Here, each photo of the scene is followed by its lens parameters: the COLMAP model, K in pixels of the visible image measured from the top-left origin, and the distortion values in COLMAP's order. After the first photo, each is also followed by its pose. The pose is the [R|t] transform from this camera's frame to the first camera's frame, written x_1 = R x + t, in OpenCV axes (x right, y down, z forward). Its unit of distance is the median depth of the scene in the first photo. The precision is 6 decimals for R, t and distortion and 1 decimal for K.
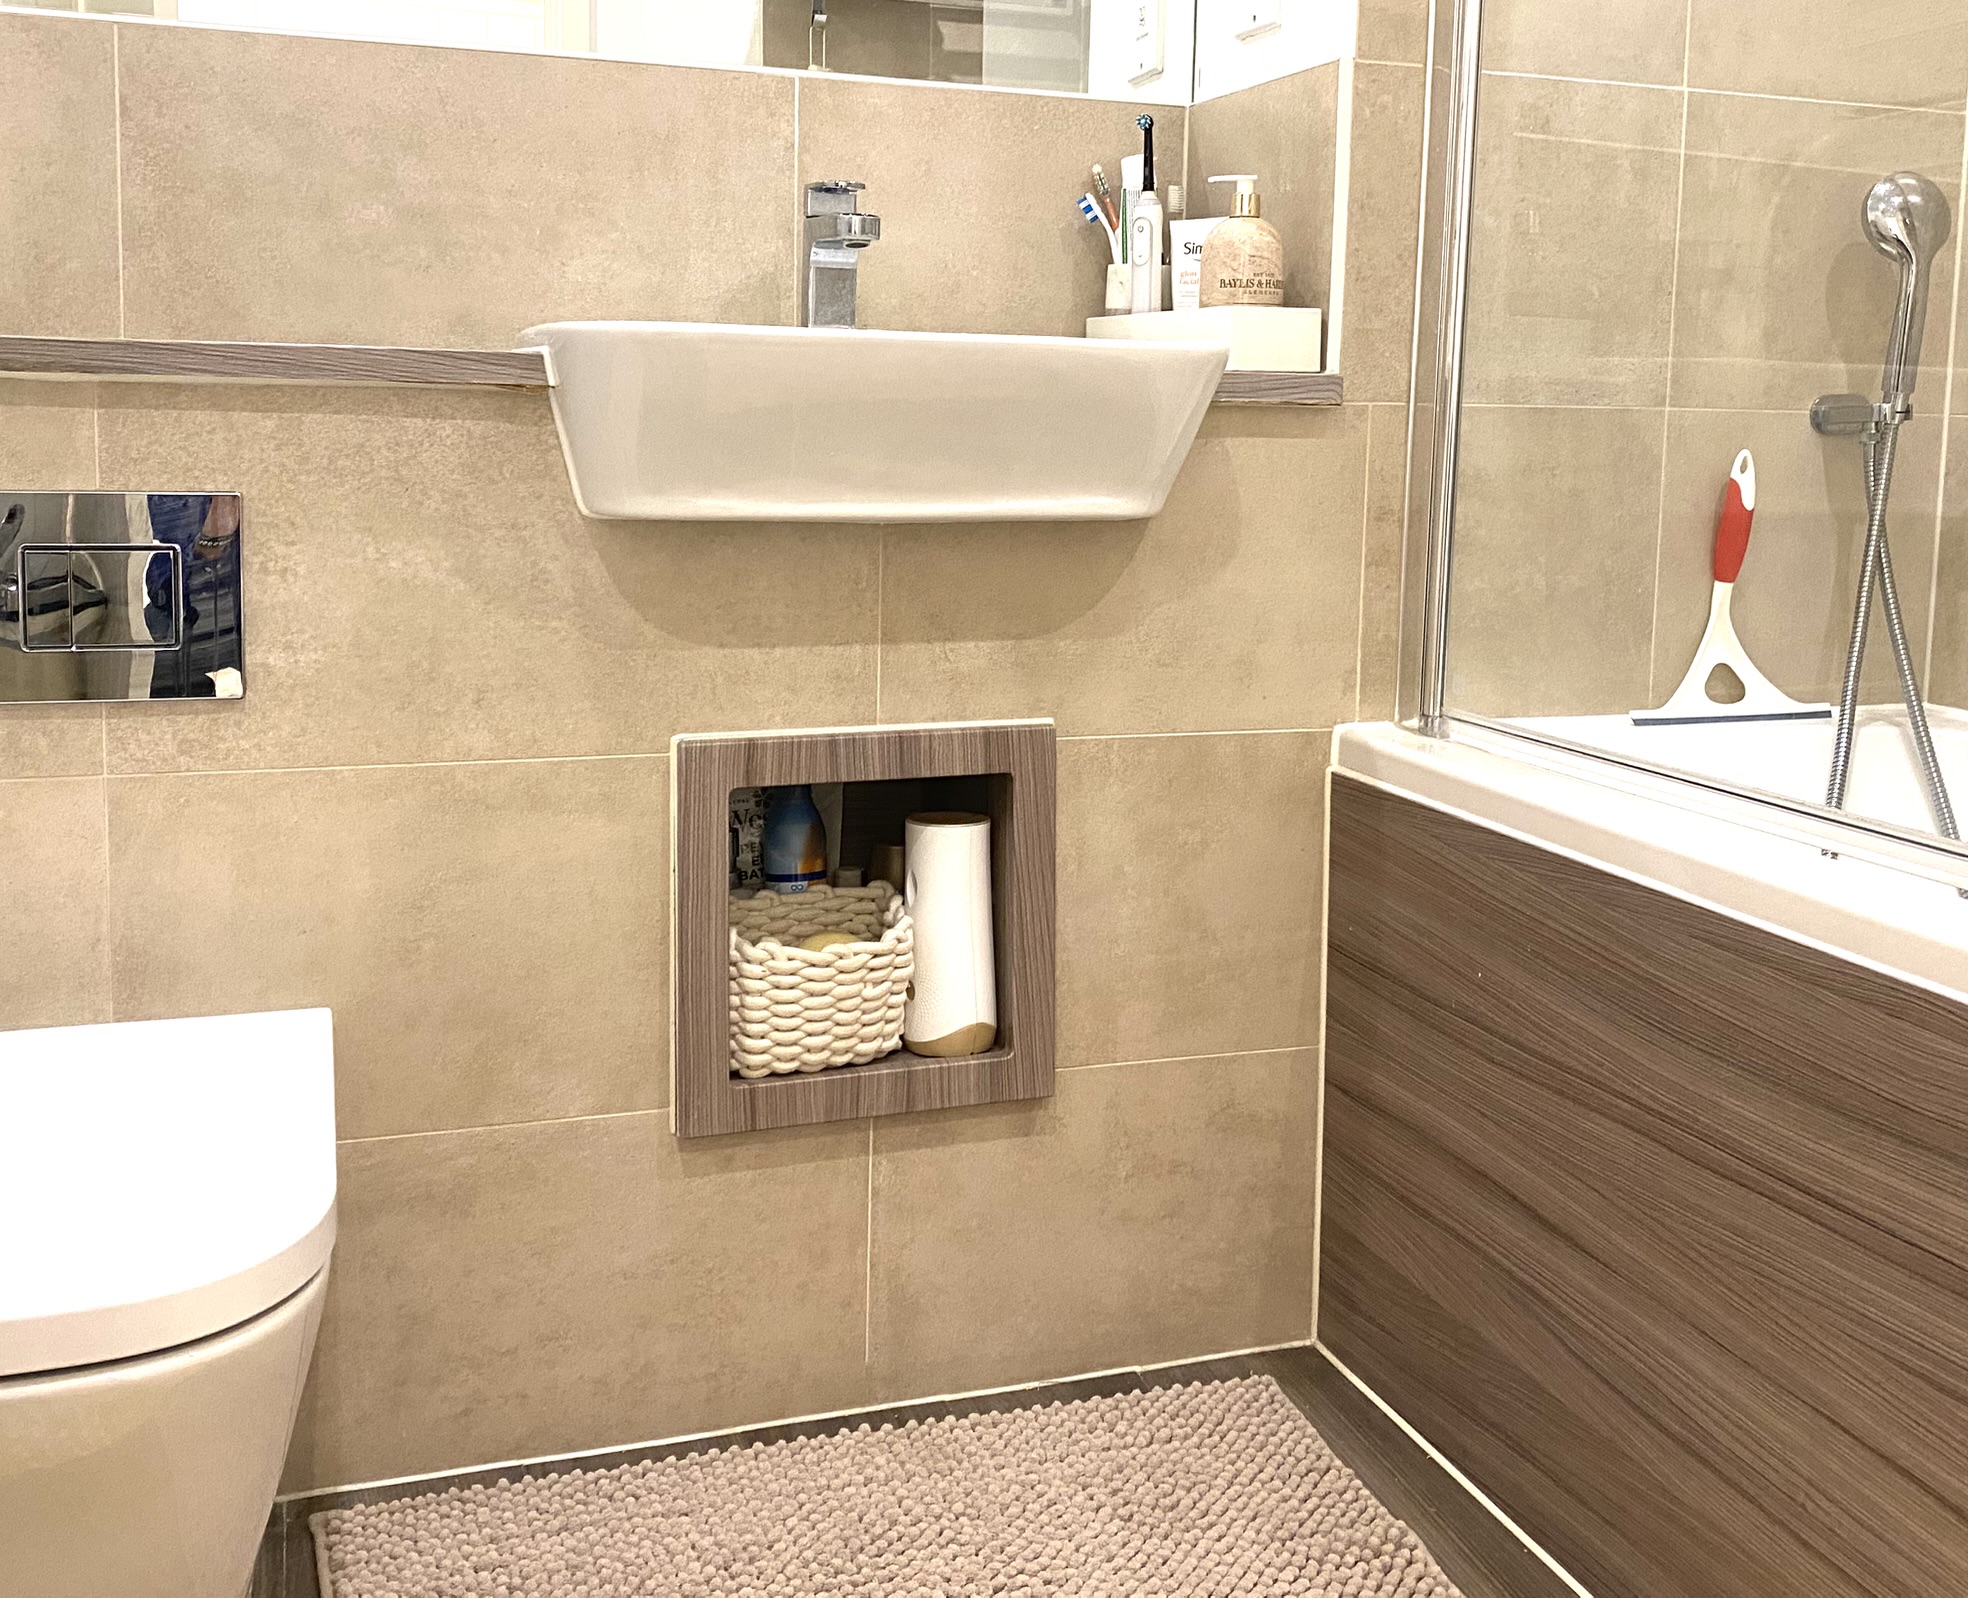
lens RADIAL K [[1976.8, 0, 990.4], [0, 1976.8, 611.2], [0, 0, 1]] dist [0.048252, 0.000000]
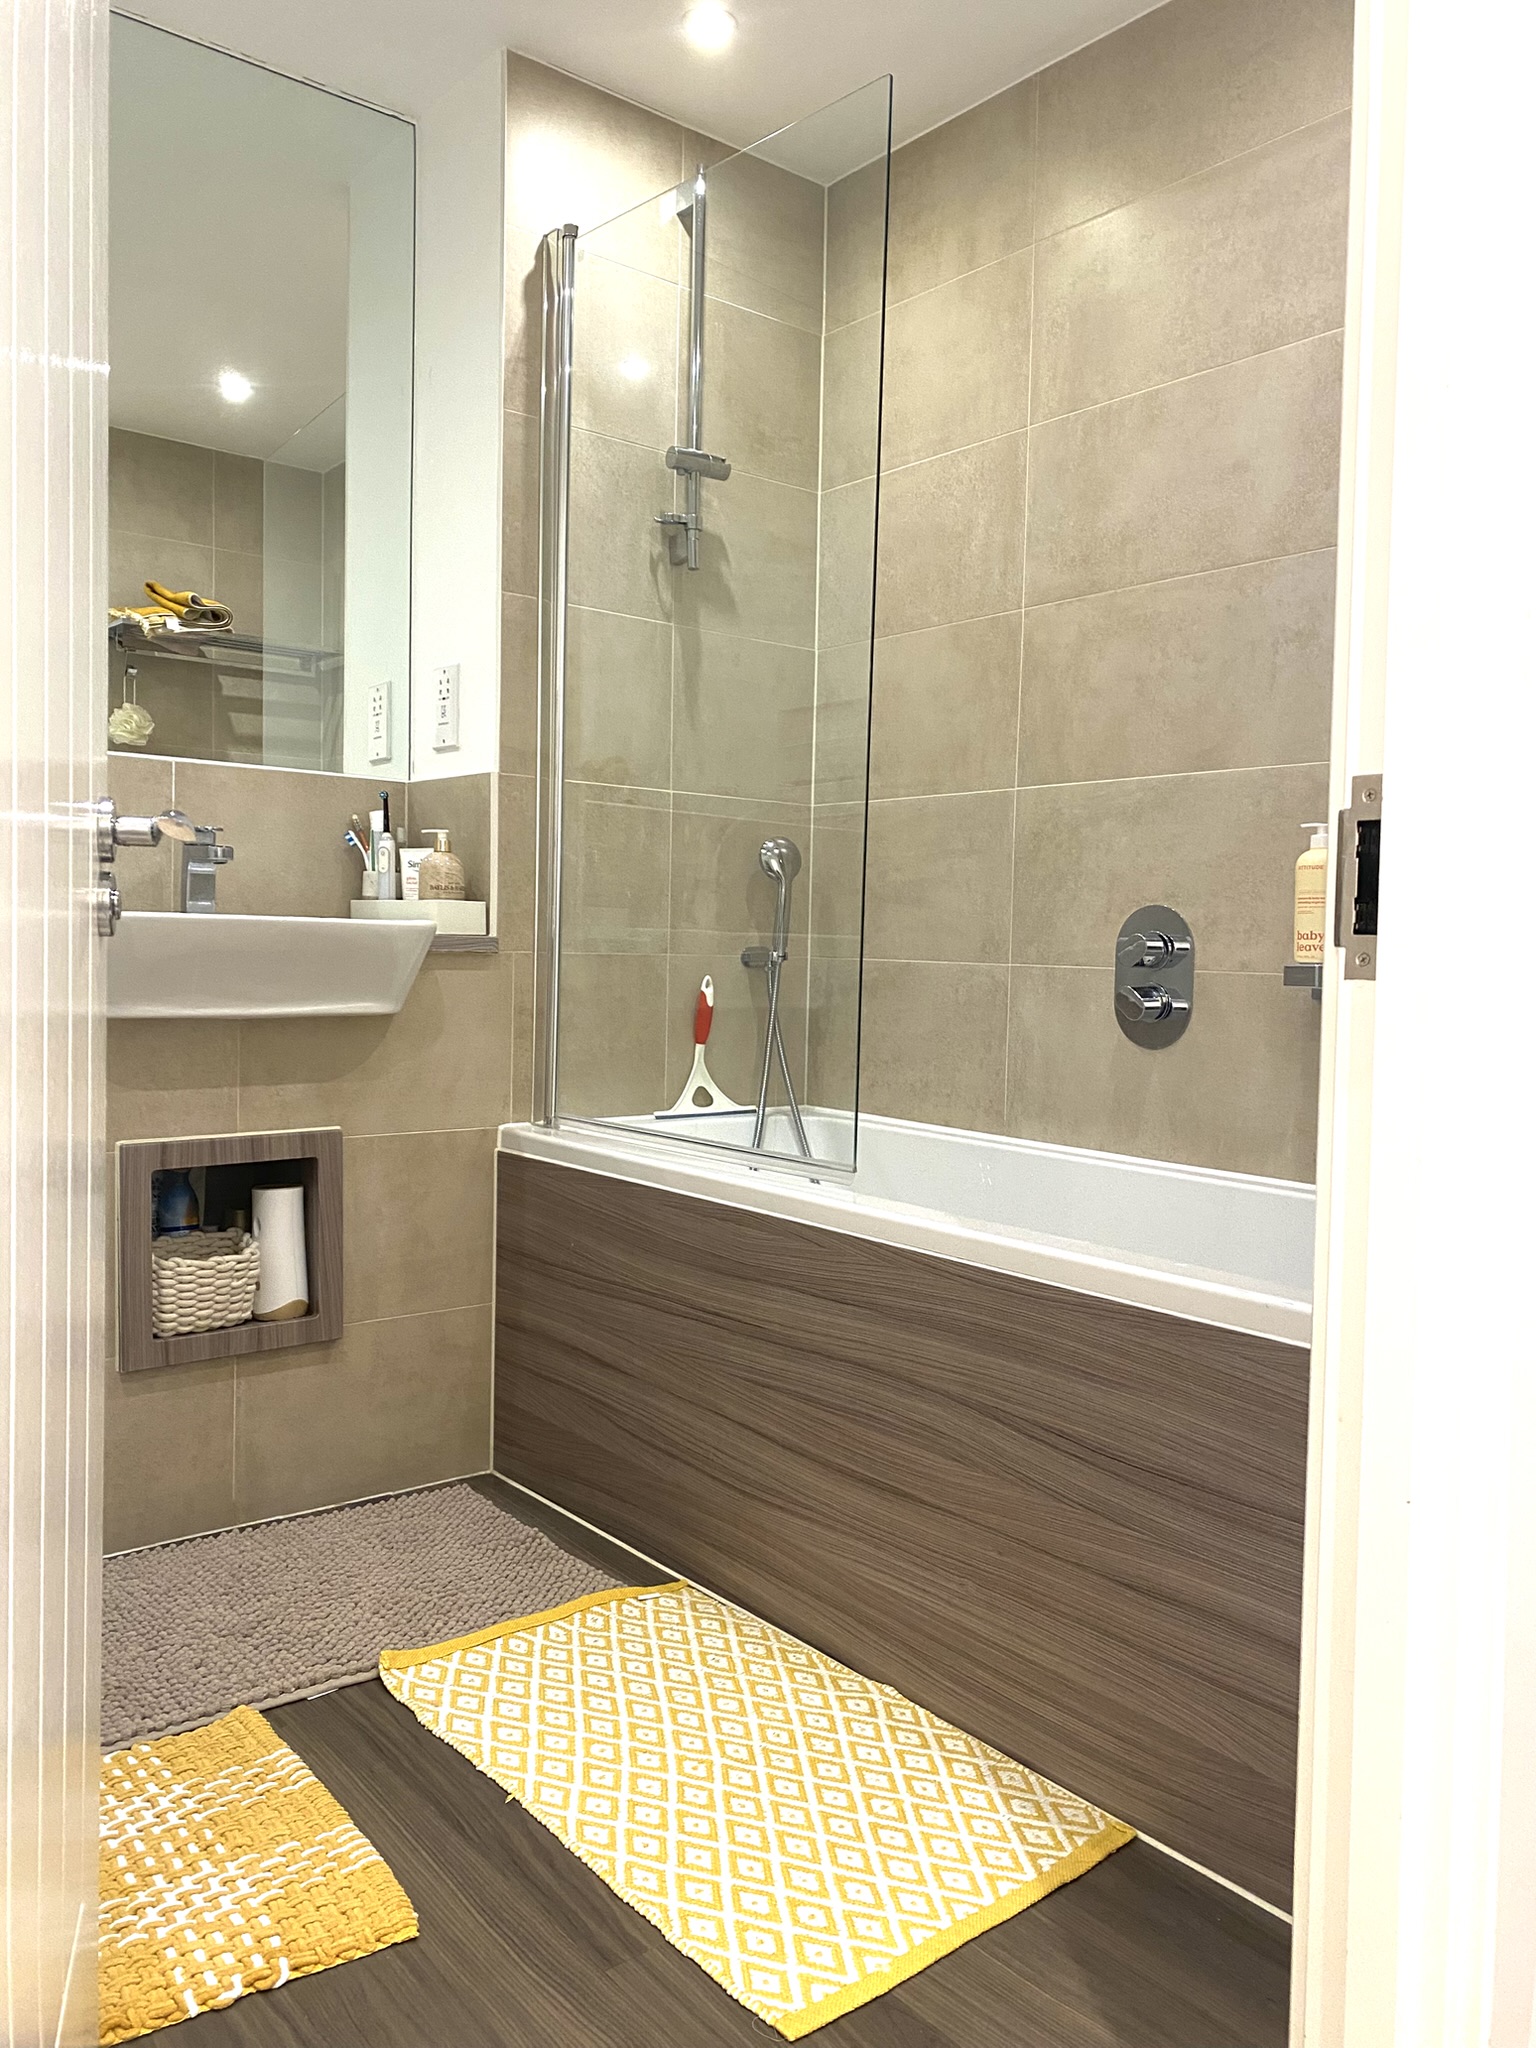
lens RADIAL K [[1523.5, 0, 783.1], [0, 1523.5, 1005.1], [0, 0, 1]] dist [0.039415, -0.023244]
pose [[0.939681, -0.012400, 0.341827, -0.061741], [0.030927, 0.998329, -0.048804, 0.023720], [-0.340651, 0.056431, 0.938495, -0.439299]]
